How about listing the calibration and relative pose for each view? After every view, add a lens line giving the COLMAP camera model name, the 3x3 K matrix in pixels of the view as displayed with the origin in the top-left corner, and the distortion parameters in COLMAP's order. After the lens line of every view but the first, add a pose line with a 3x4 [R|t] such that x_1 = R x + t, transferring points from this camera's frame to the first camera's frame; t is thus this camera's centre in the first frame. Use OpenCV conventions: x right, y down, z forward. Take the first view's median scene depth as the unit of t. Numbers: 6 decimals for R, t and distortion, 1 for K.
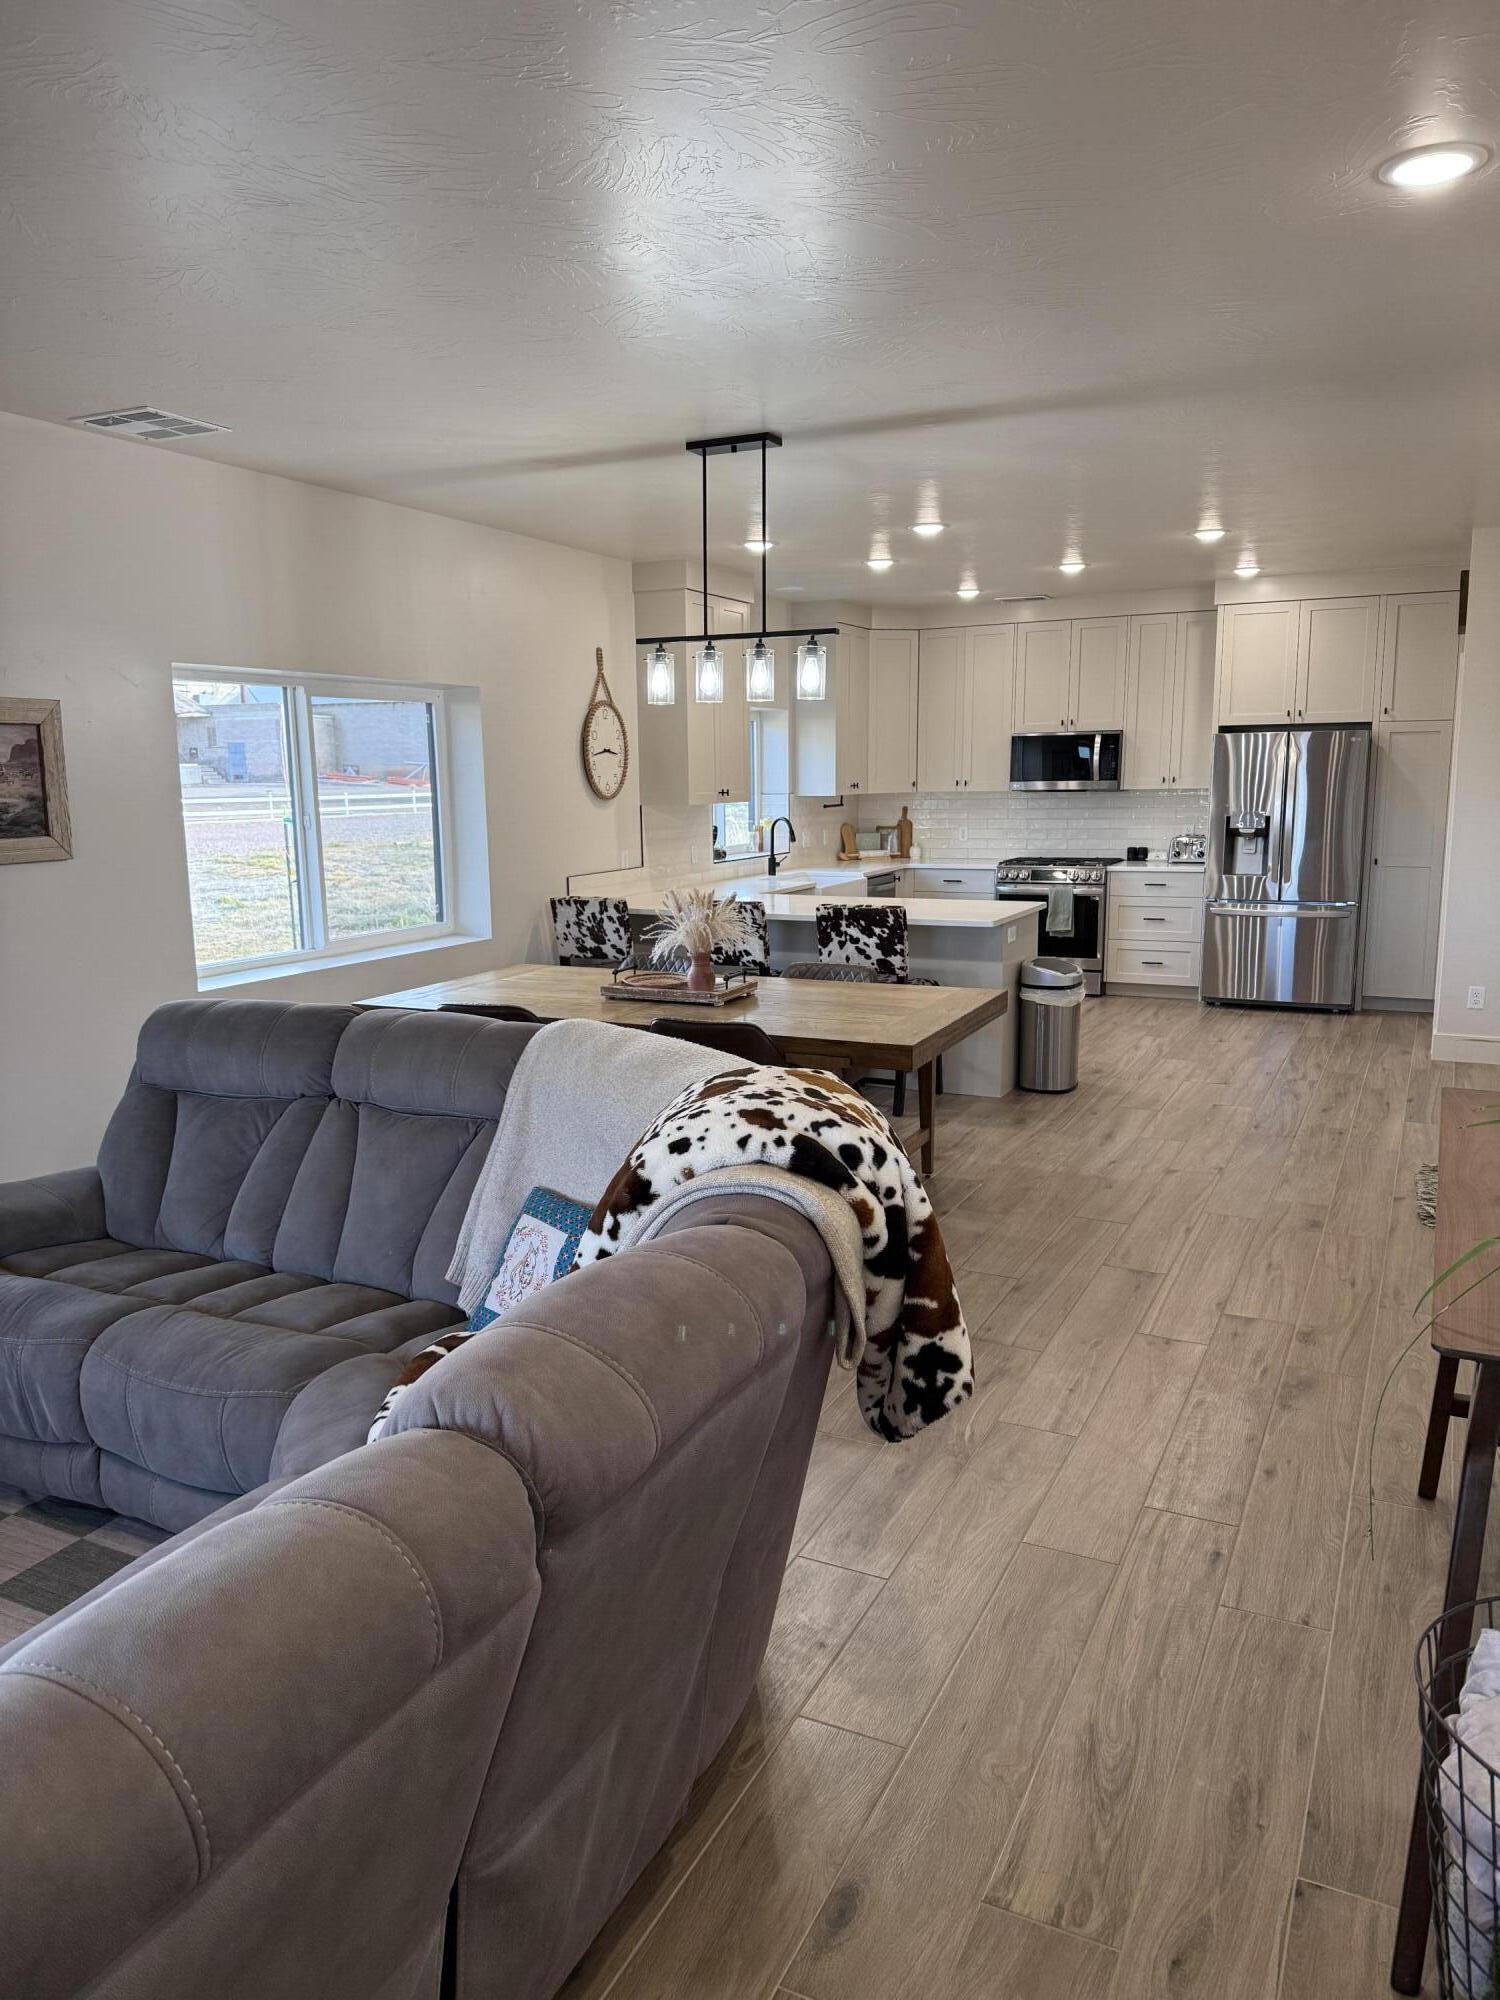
lens RADIAL K [[1385.3, 0, 738.5], [0, 1385.3, 1004.7], [0, 0, 1]] dist [0.191897, -0.392478]
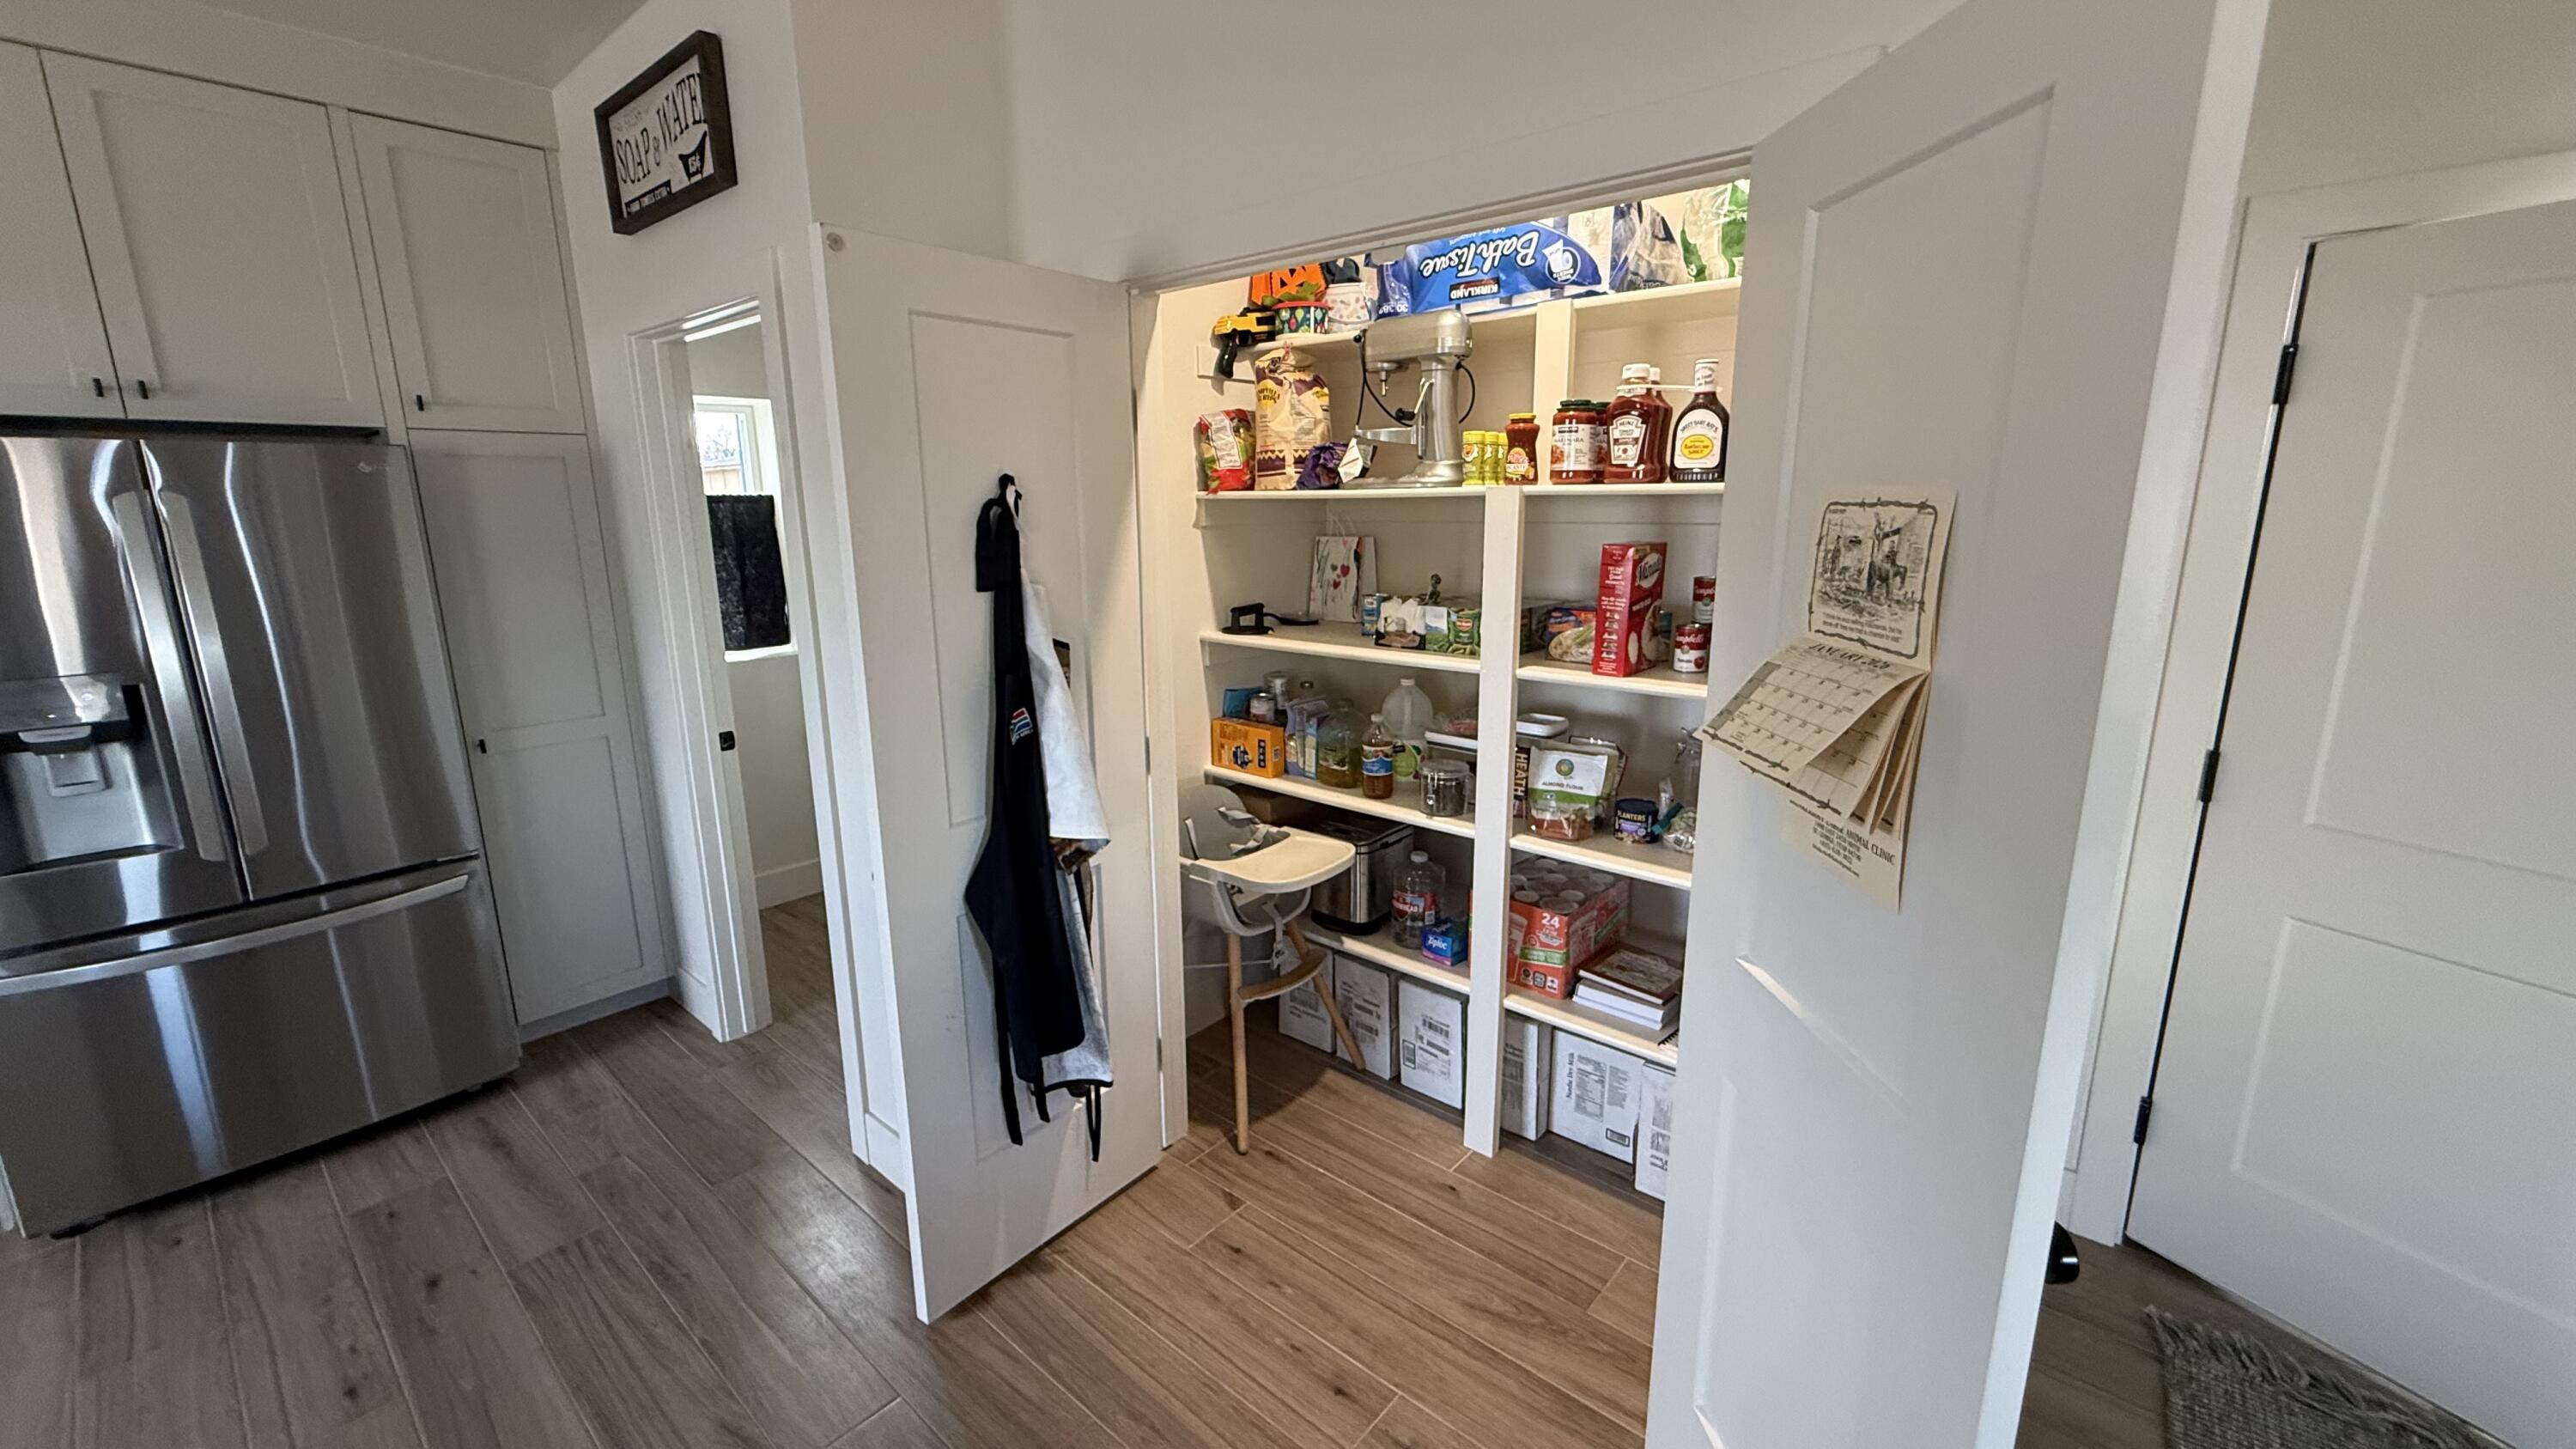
lens RADIAL K [[1026.5, 0, 1281.3], [0, 1026.5, 721.3], [0, 0, 1]] dist [-0.002263, 0.000825]
pose [[0.254244, -0.198891, 0.946468, 0.275004], [0.169867, 0.972596, 0.158751, -0.154450], [-0.952106, 0.120412, 0.281062, 0.879460]]
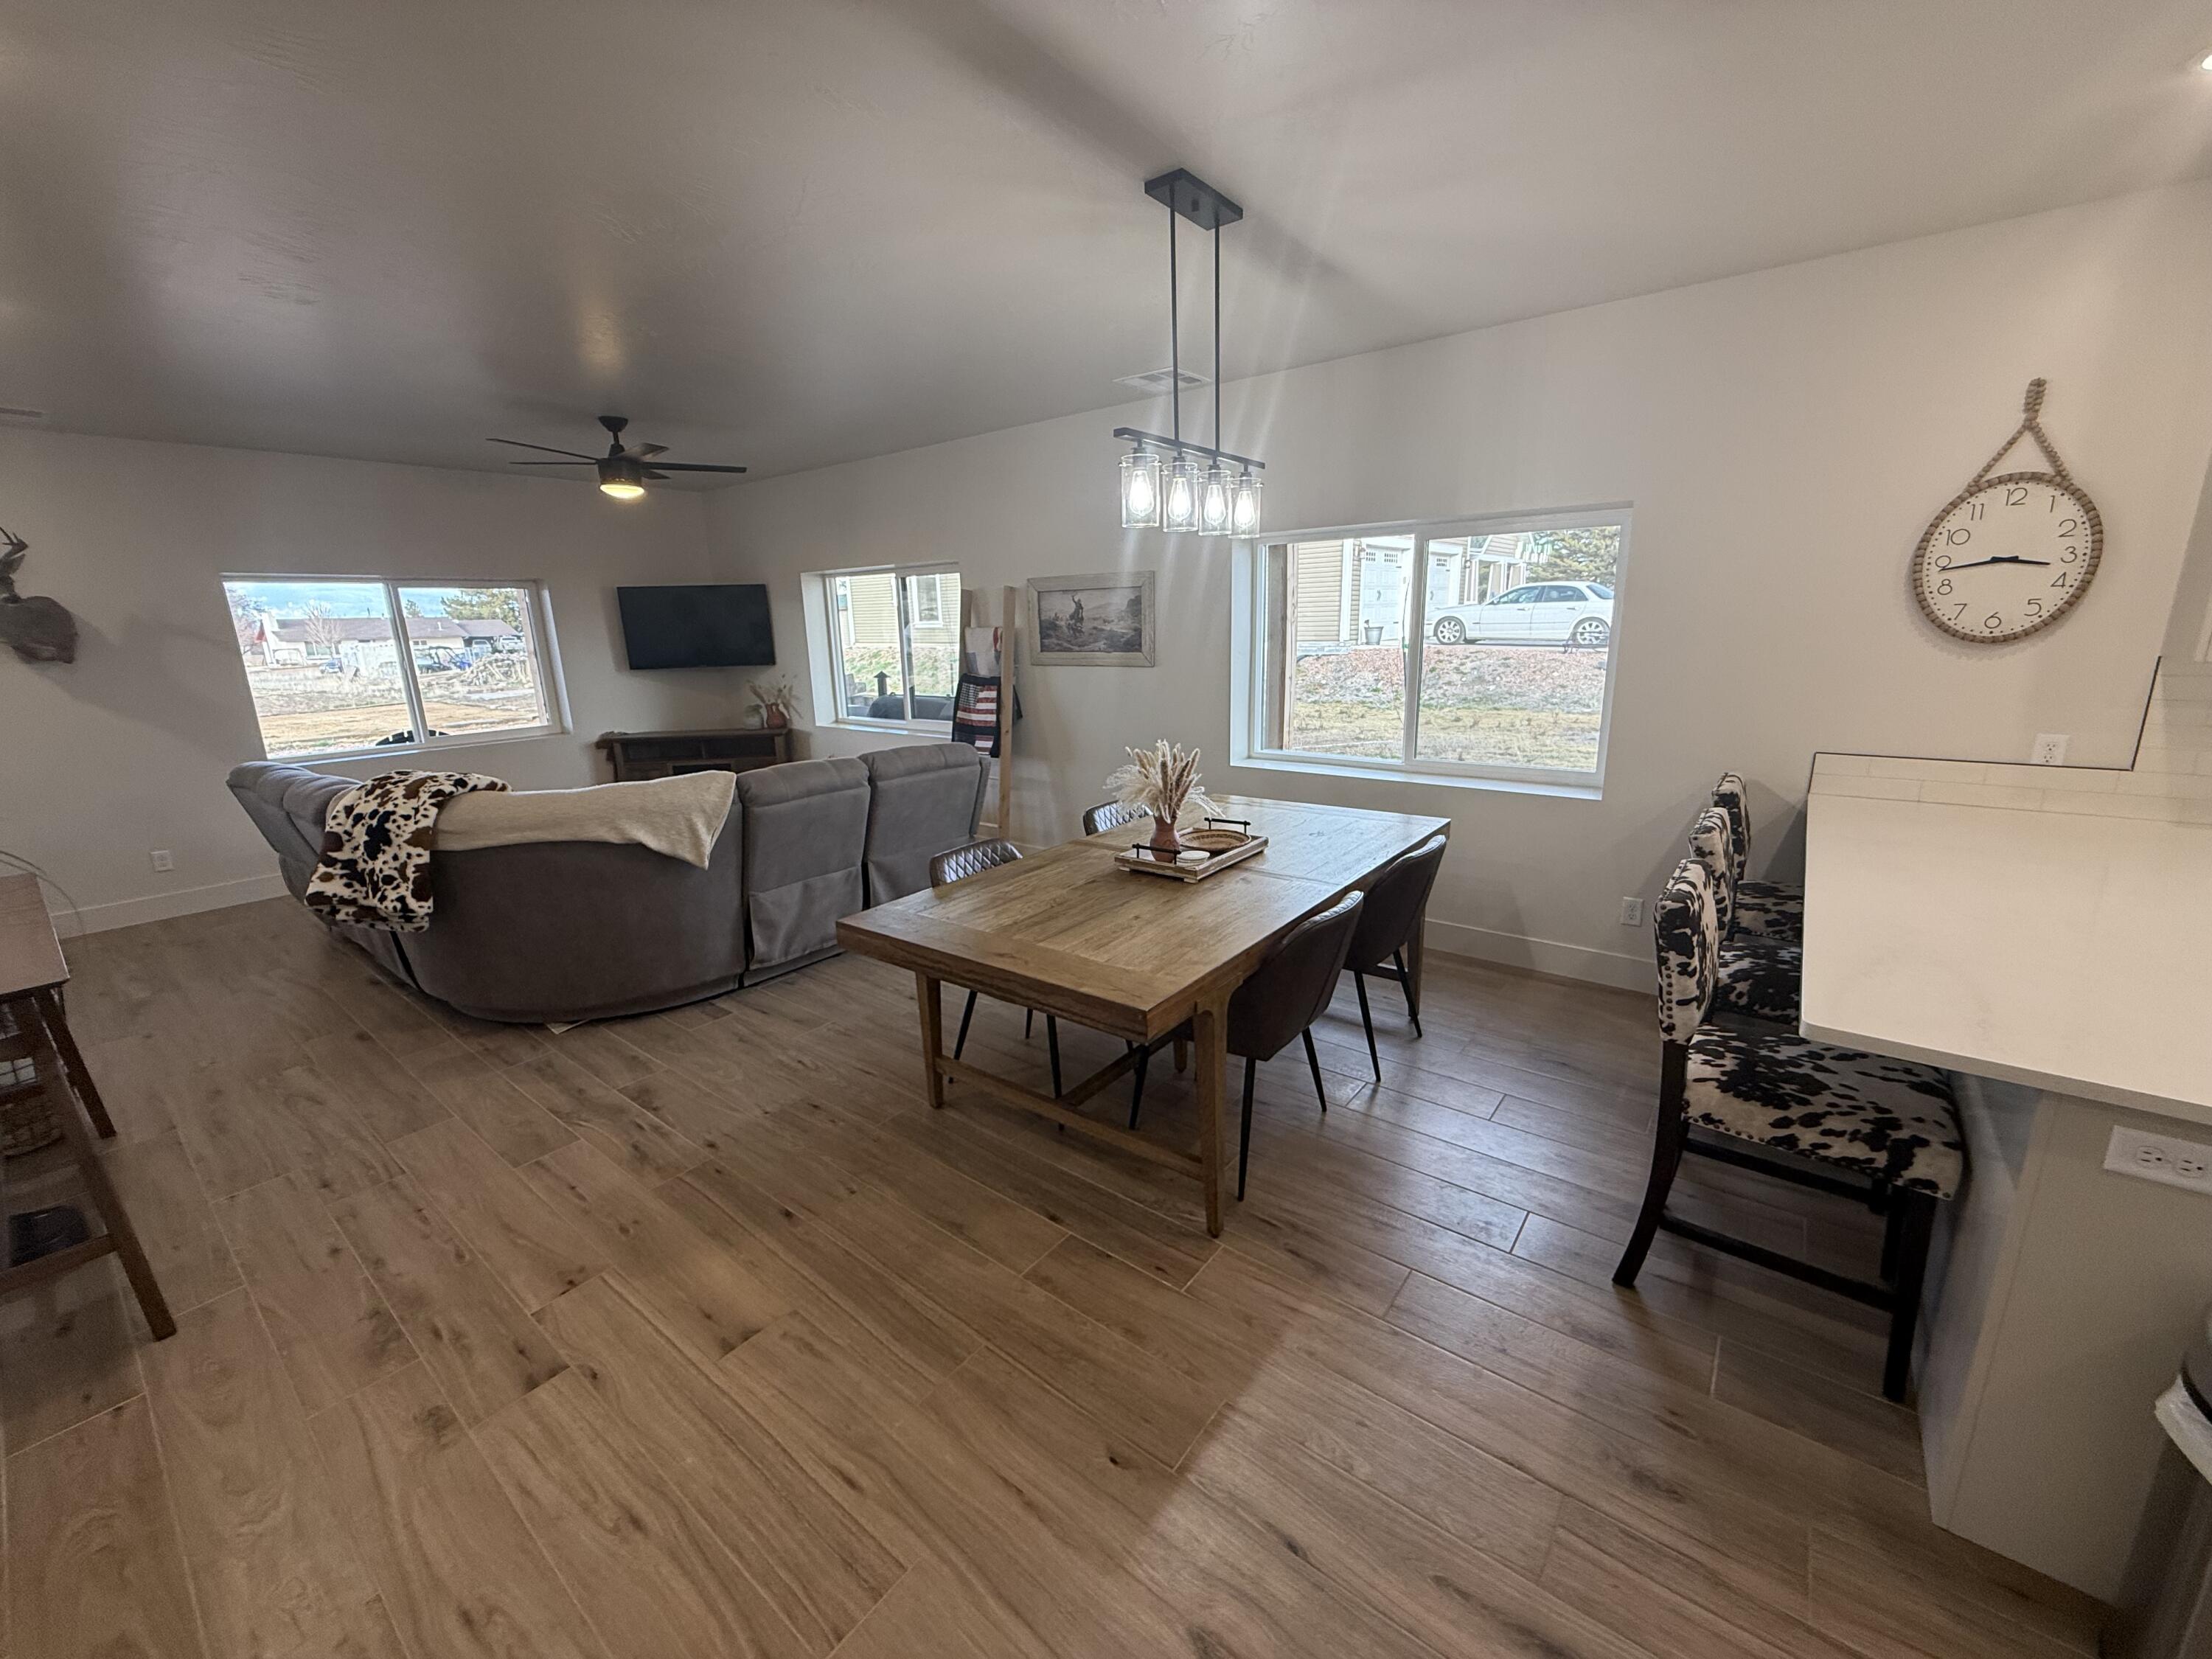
lens RADIAL K [[878.6, 0, 1101.3], [0, 878.6, 827.5], [0, 0, 1]] dist [-0.000444, 0.000041]
pose [[-0.202889, 0.246382, -0.947698, 0.410586], [-0.135820, 0.951391, 0.276420, -0.141904], [0.969737, 0.184798, -0.159563, 0.805225]]
